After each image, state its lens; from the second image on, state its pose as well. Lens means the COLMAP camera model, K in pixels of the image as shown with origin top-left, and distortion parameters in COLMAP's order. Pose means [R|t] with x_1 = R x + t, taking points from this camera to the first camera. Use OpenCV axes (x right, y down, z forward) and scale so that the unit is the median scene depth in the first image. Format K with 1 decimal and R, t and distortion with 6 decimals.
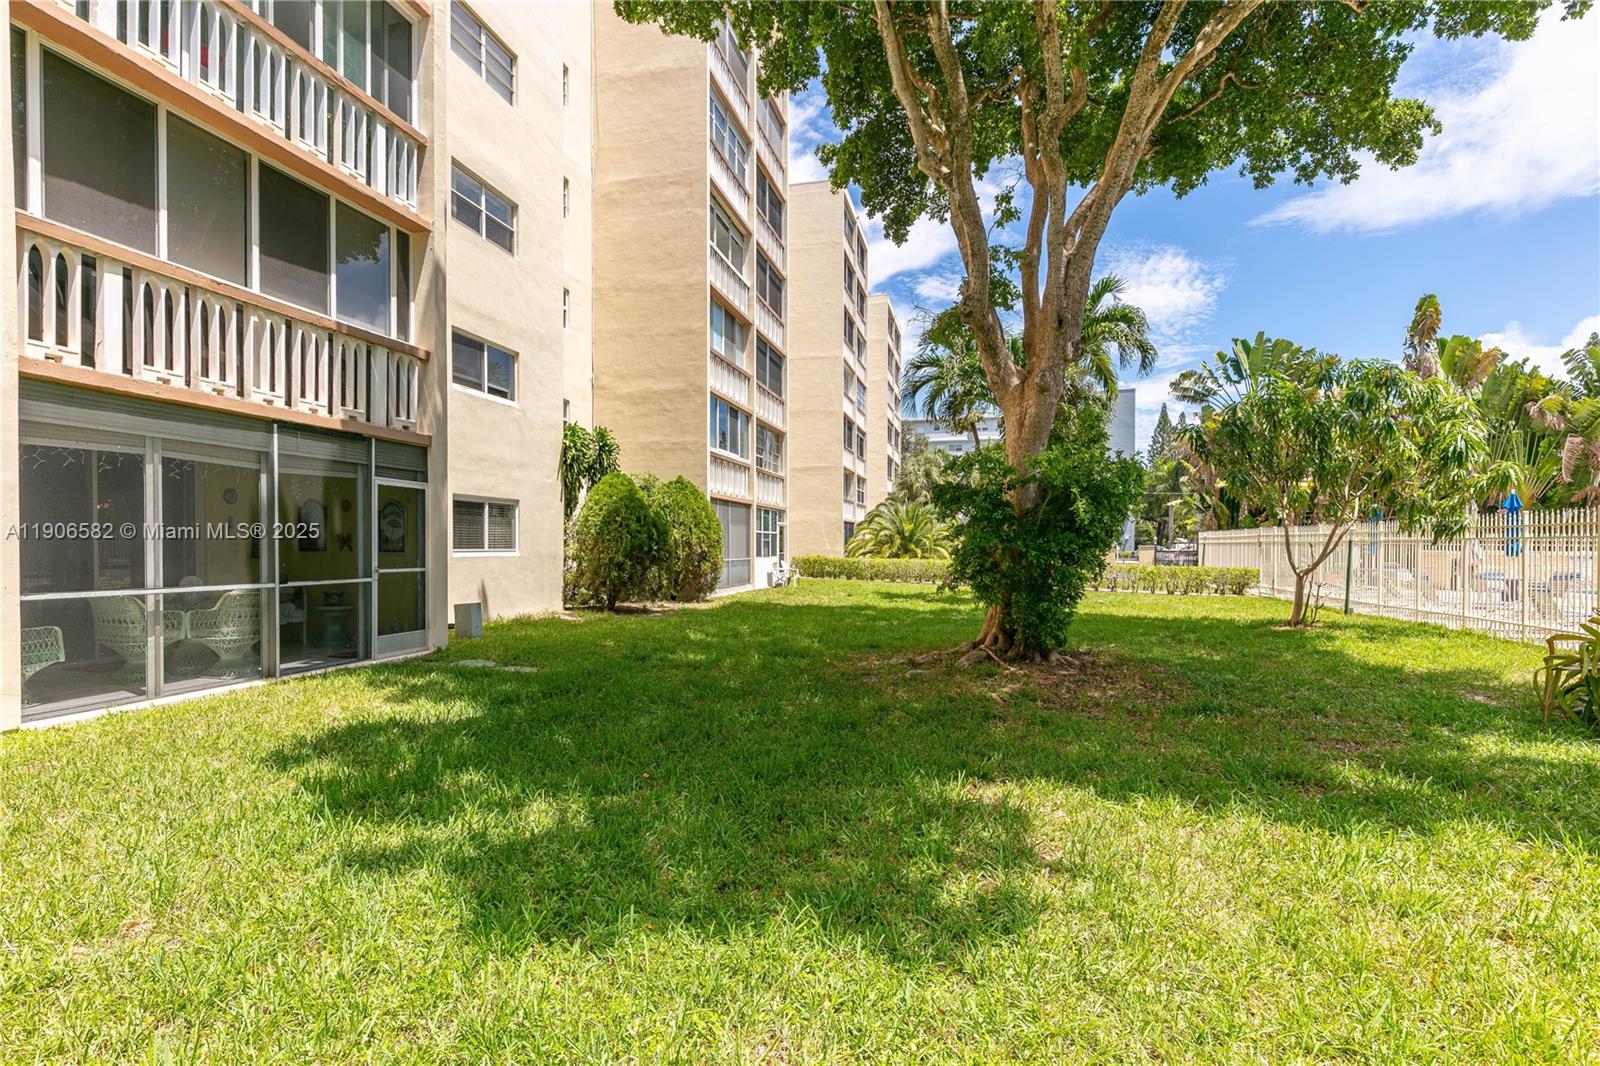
lens RADIAL K [[809.6, 0, 759.9], [0, 809.6, 558.7], [0, 0, 1]] dist [0.002148, -0.000237]
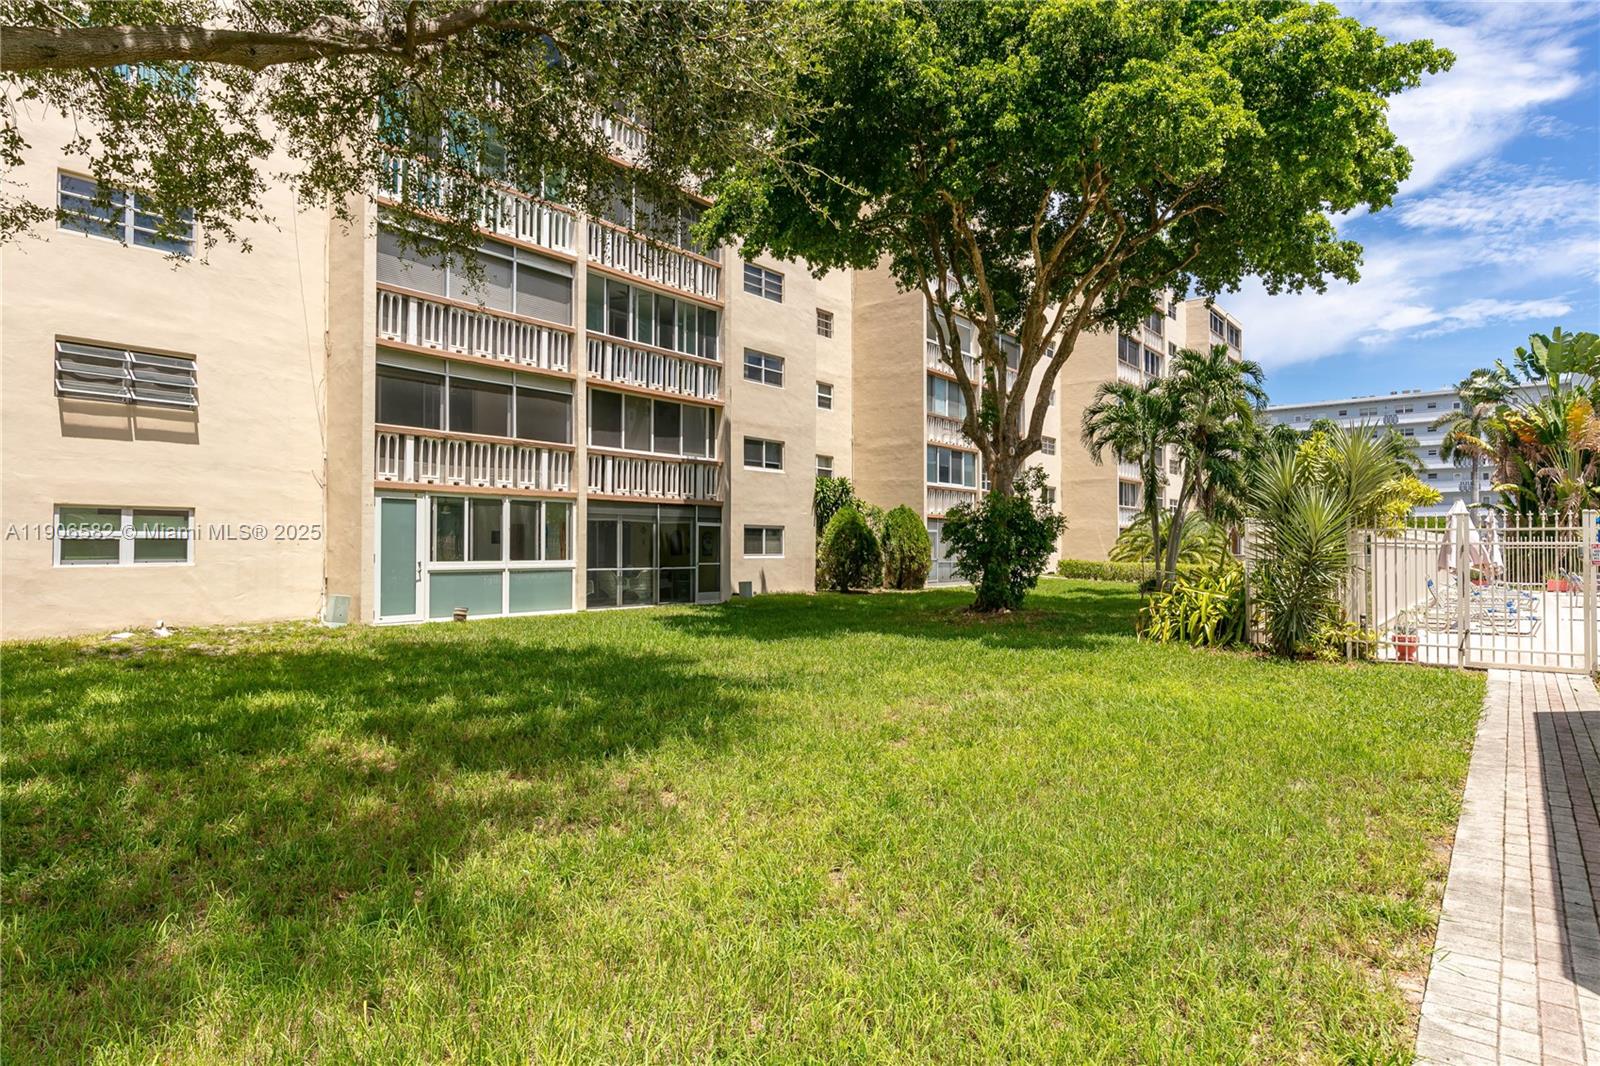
lens RADIAL K [[884.0, 0, 797.1], [0, 884.0, 537.8], [0, 0, 1]] dist [0.015765, 0.000132]
pose [[0.917936, -0.007482, -0.396658, 0.621476], [-0.004073, 0.999592, -0.028280, 0.009226], [0.396708, 0.027575, 0.917531, -0.945996]]
